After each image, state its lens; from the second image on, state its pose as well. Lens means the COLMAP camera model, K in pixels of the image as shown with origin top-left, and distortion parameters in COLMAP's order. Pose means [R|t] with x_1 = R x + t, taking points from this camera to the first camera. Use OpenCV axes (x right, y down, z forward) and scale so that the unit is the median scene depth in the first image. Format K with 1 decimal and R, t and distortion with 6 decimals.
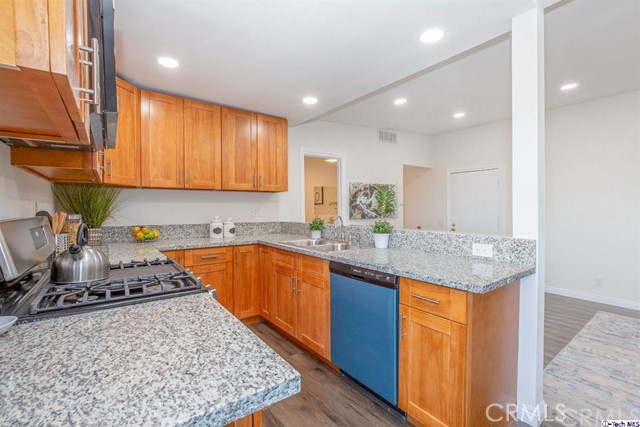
lens RADIAL K [[296.0, 0, 332.3], [0, 296.0, 213.9], [0, 0, 1]] dist [-0.041986, 0.008103]
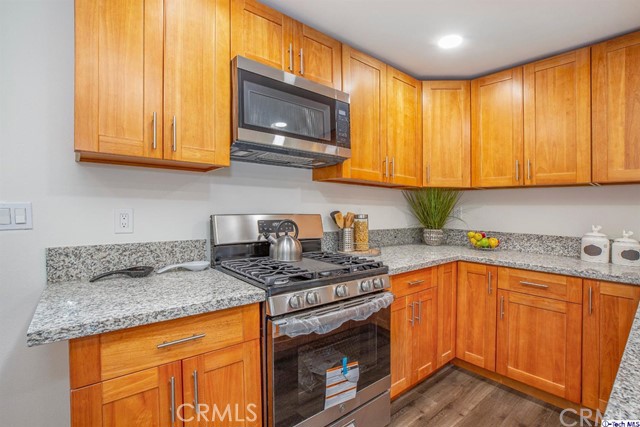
lens RADIAL K [[296.0, 0, 299.7], [0, 296.0, 212.2], [0, 0, 1]] dist [-0.041986, 0.008103]
pose [[0.005742, 0.013246, -0.999896, 0.210911], [-0.037504, 0.999212, 0.013021, -0.007612], [0.999280, 0.037425, 0.006234, 0.398988]]
